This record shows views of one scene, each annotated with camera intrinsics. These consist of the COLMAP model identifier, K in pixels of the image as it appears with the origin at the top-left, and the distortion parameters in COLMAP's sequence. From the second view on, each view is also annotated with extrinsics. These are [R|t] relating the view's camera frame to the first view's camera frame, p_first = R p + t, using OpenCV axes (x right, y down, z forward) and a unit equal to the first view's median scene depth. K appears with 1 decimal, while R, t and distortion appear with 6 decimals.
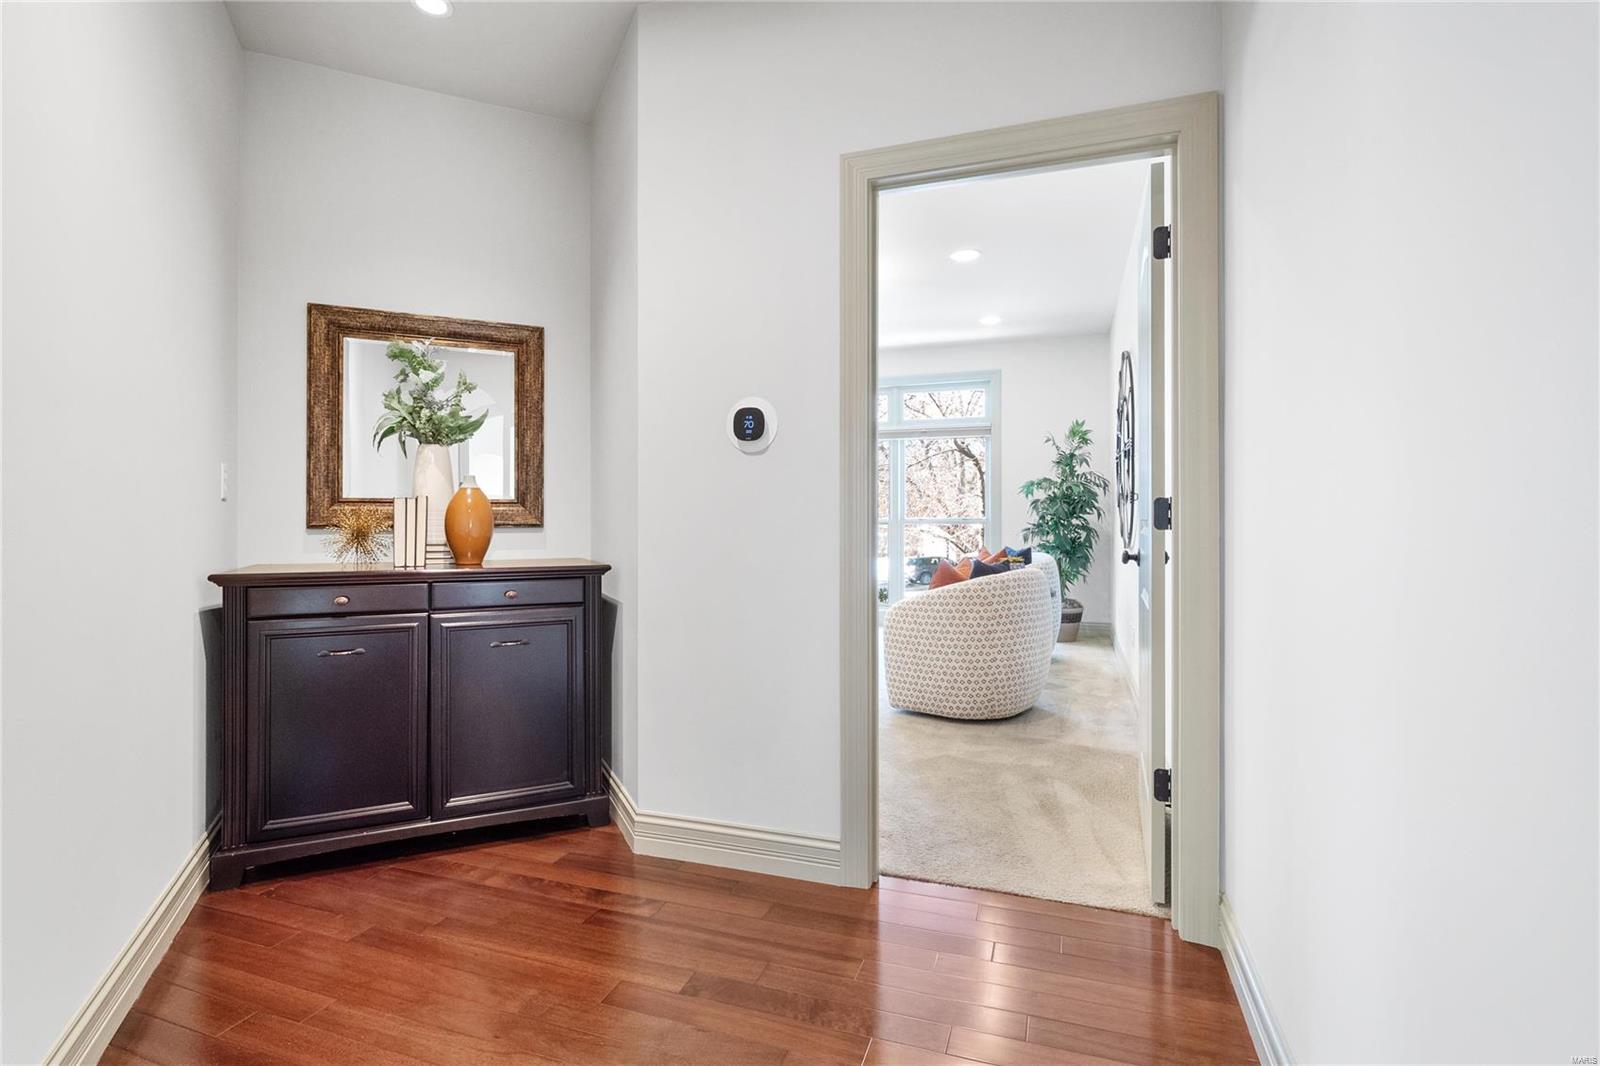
lens RADIAL K [[766.6, 0, 801.5], [0, 766.6, 513.5], [0, 0, 1]] dist [-0.005667, -0.000578]
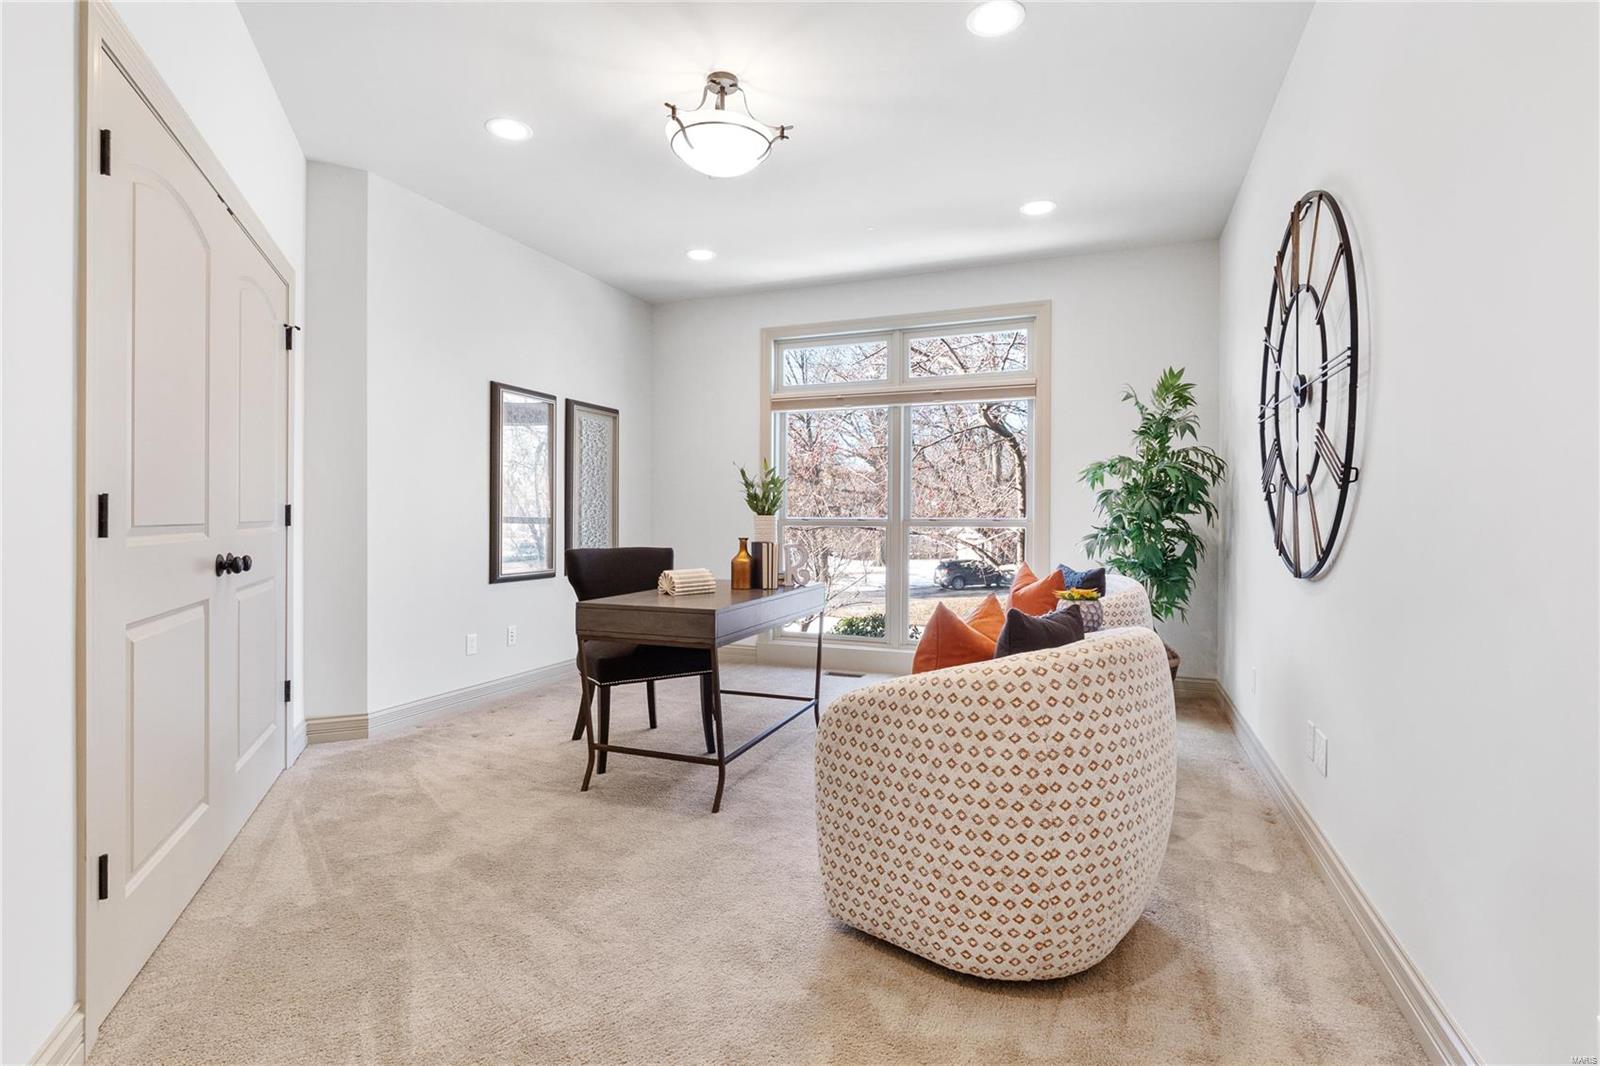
lens RADIAL K [[766.6, 0, 801.5], [0, 766.6, 513.5], [0, 0, 1]] dist [-0.005667, -0.000578]
pose [[0.998905, 0.006559, -0.046317, 0.127662], [-0.006506, 0.999978, 0.001299, 0.003447], [0.046325, -0.000996, 0.998926, 0.555762]]
